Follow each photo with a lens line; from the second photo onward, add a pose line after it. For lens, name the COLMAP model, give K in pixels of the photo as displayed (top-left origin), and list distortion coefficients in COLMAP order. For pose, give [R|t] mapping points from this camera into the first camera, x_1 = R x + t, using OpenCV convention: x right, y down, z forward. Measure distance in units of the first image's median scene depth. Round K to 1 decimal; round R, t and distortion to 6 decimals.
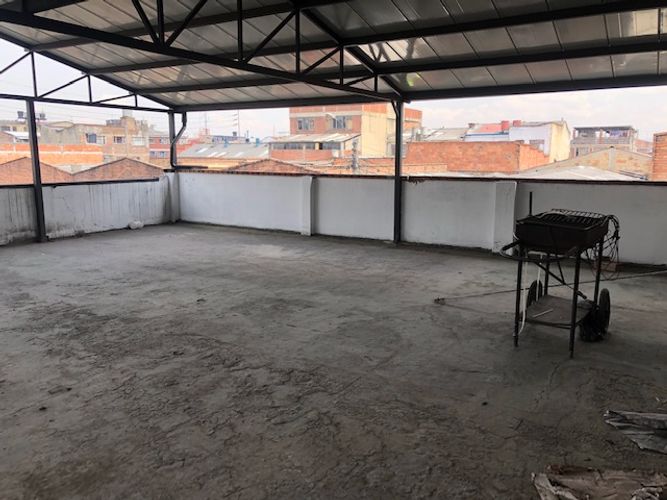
lens RADIAL K [[548.6, 0, 334.0], [0, 548.6, 244.3], [0, 0, 1]] dist [0.063936, -0.095700]
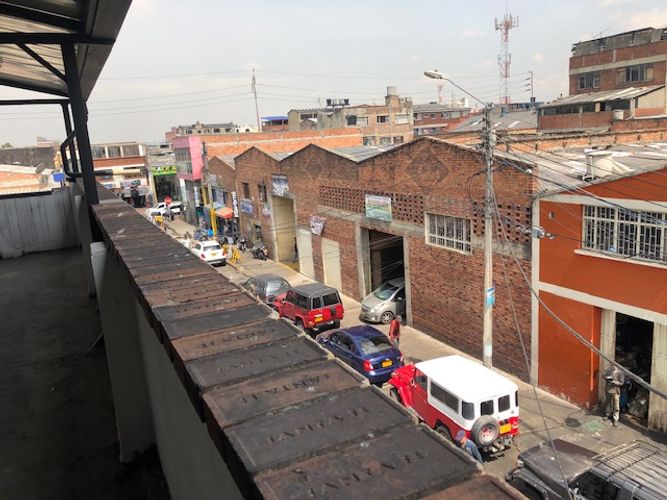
lens RADIAL K [[548.6, 0, 334.0], [0, 548.6, 244.3], [0, 0, 1]] dist [0.063936, -0.095700]
pose [[0.838554, 0.047110, -0.542778, 0.092650], [-0.018923, 0.998172, 0.057401, -0.020690], [0.544490, -0.037863, 0.837912, 0.119839]]
